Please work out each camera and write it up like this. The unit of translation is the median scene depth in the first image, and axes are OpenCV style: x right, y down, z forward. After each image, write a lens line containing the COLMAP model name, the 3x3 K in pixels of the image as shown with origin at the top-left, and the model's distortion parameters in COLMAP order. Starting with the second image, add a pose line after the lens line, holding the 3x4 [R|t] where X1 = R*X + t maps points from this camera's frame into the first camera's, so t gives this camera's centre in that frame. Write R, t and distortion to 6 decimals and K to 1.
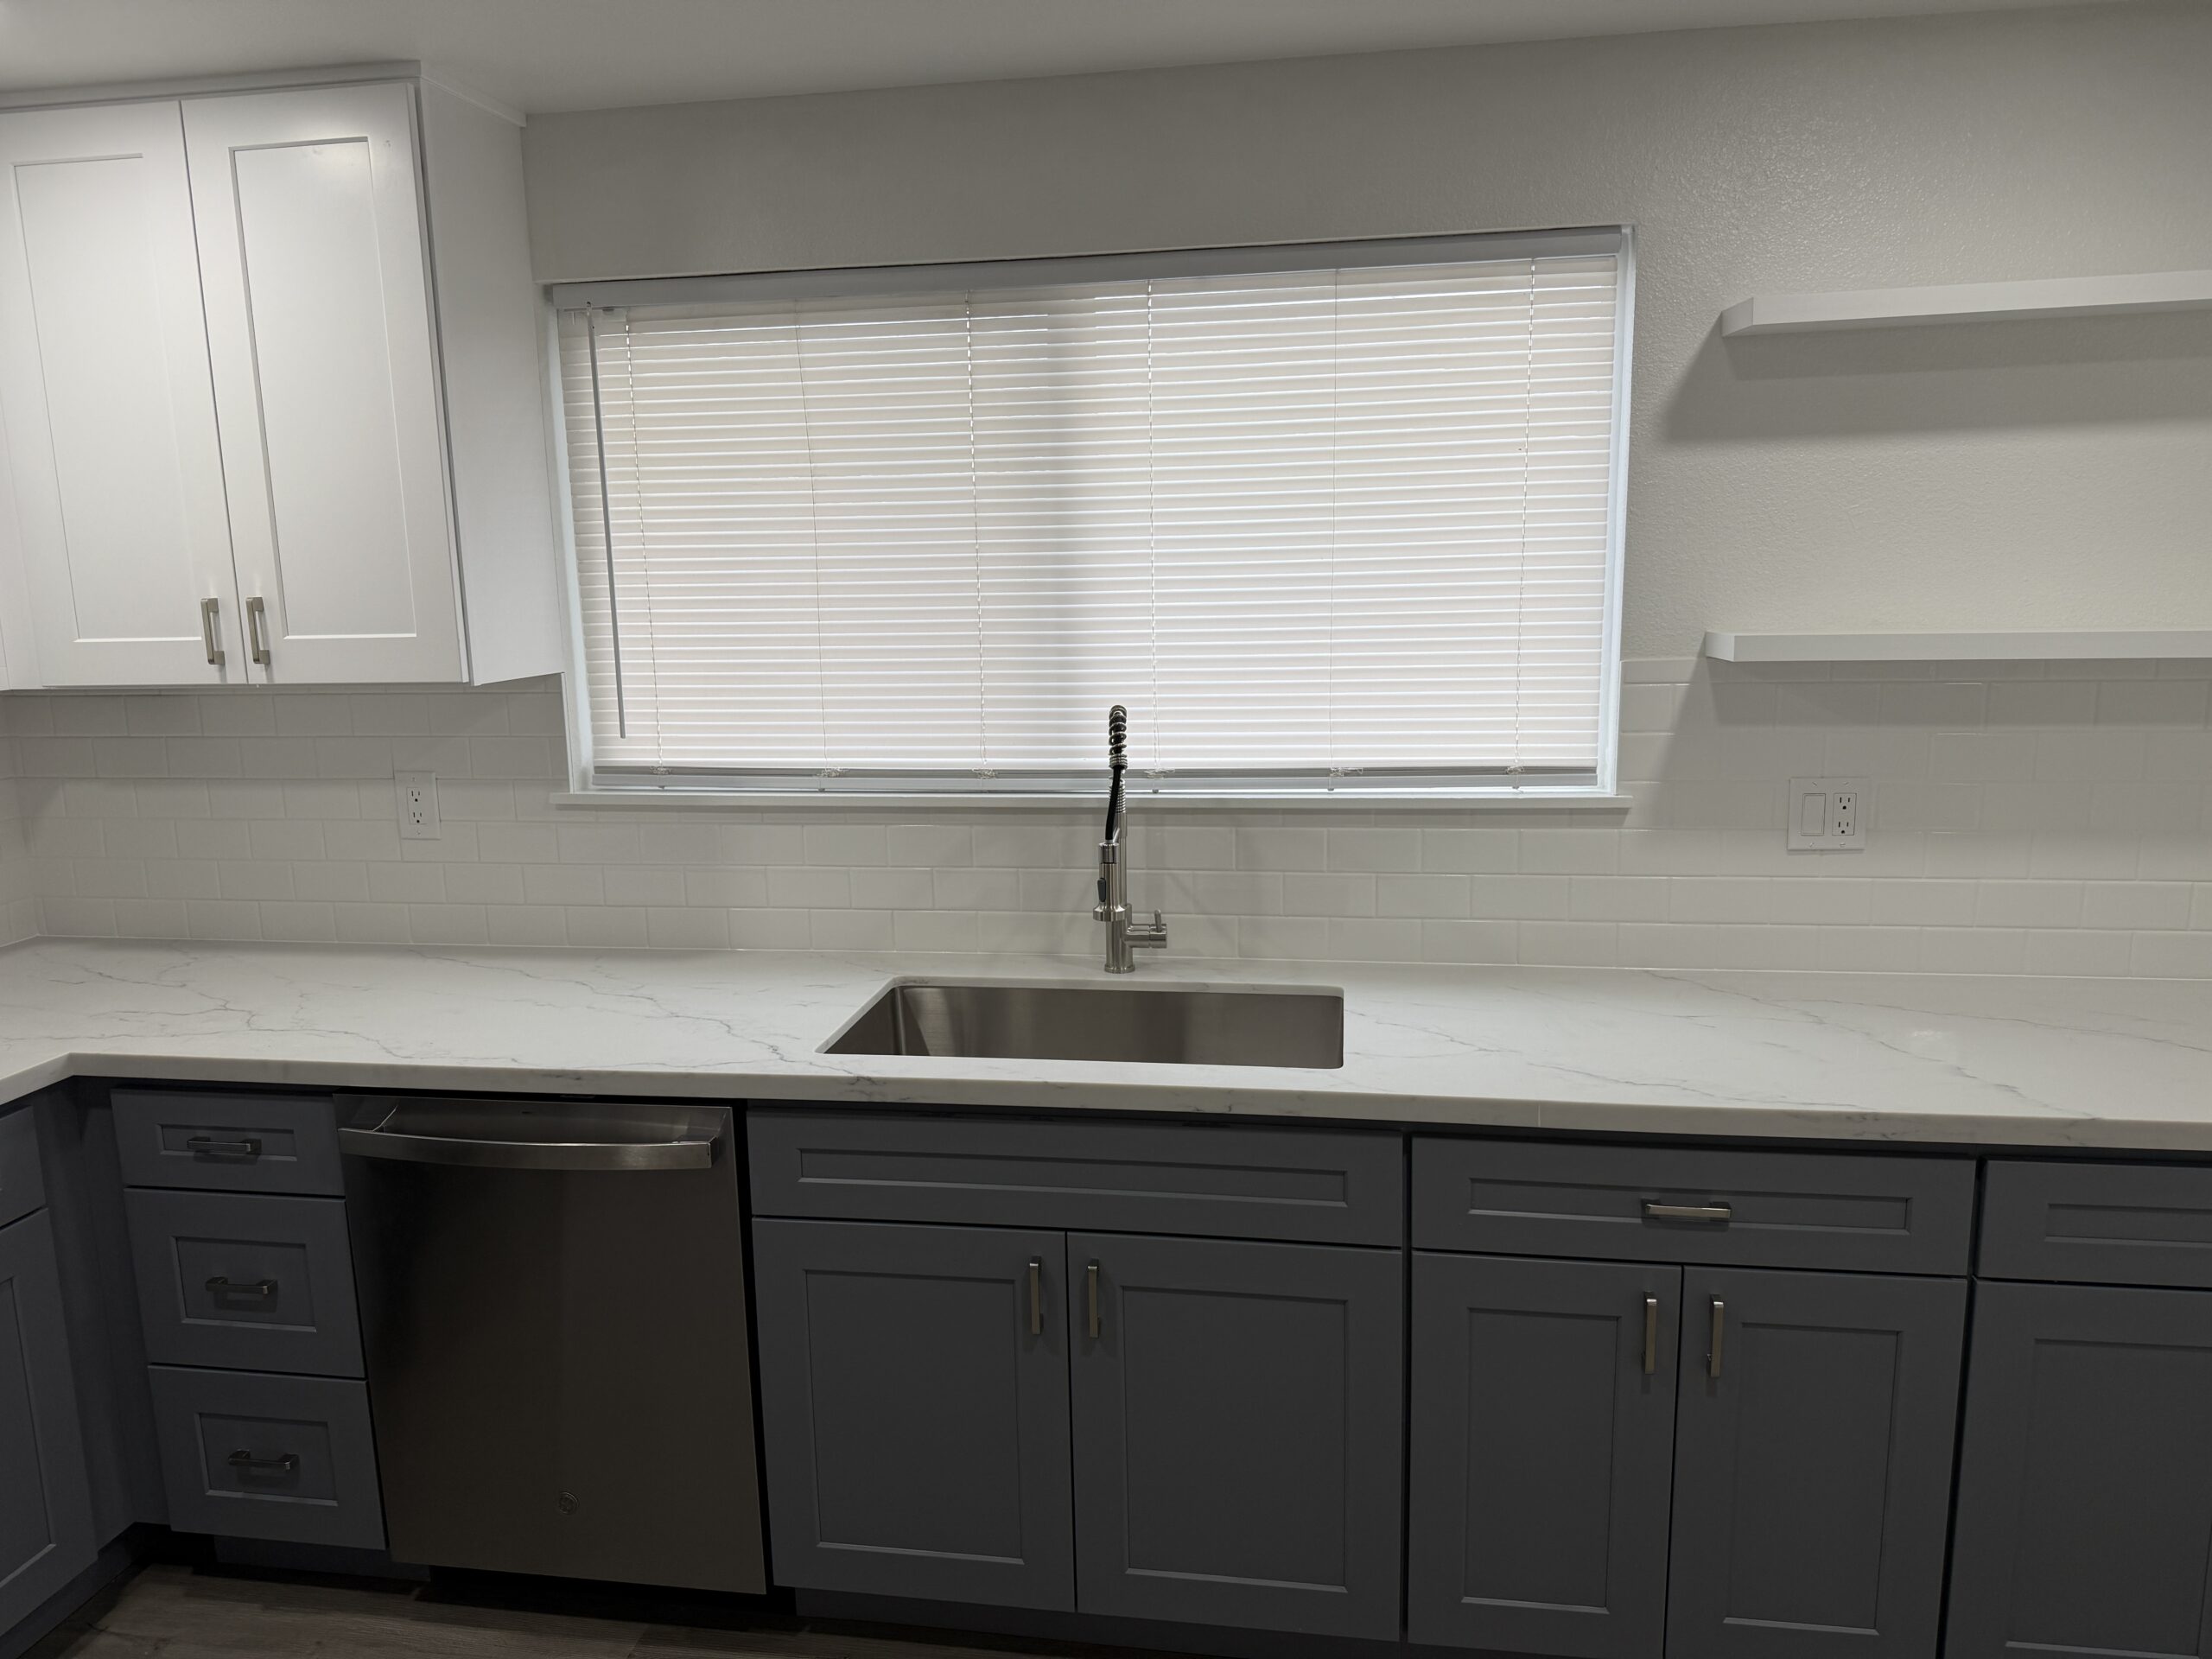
lens RADIAL K [[1565.0, 0, 1094.5], [0, 1565.0, 839.6], [0, 0, 1]] dist [0.106416, -0.167666]
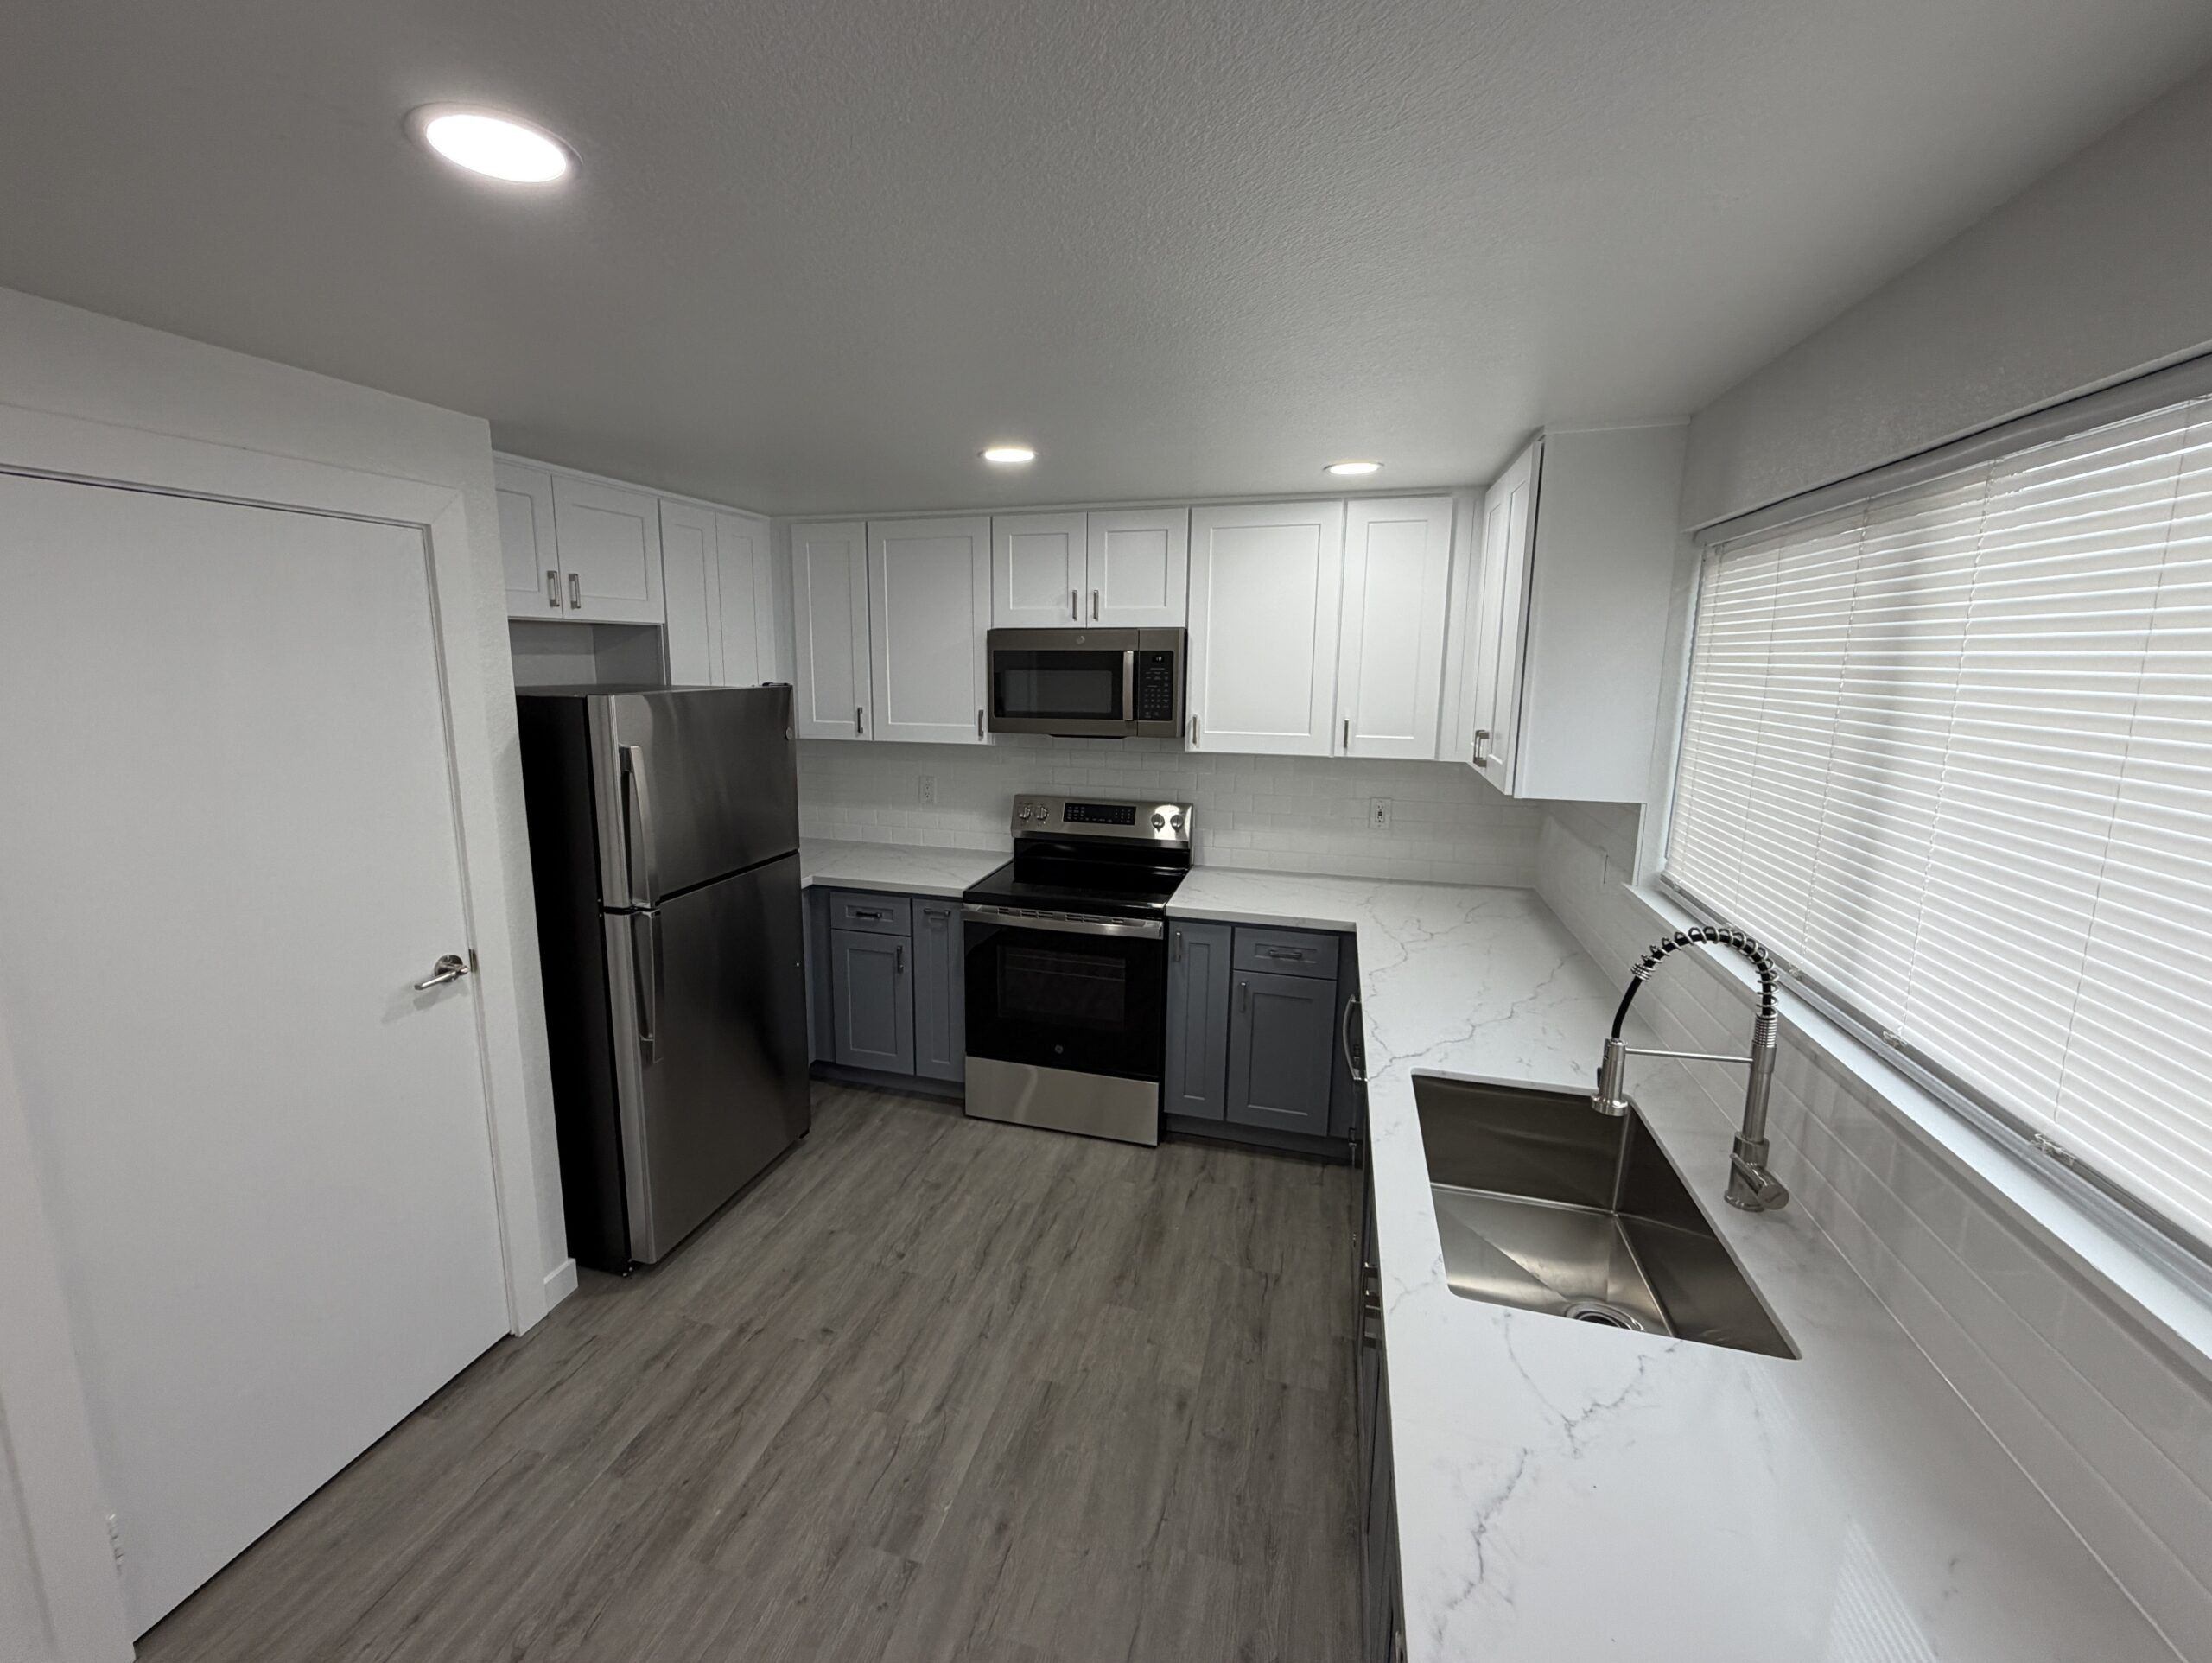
lens RADIAL K [[918.9, 0, 1049.5], [0, 918.9, 810.5], [0, 0, 1]] dist [-0.000188, 0.000147]
pose [[-0.141519, 0.186396, -0.972229, 0.606179], [-0.175940, 0.961742, 0.209995, -0.199534], [0.974175, 0.200772, -0.103310, 0.628307]]
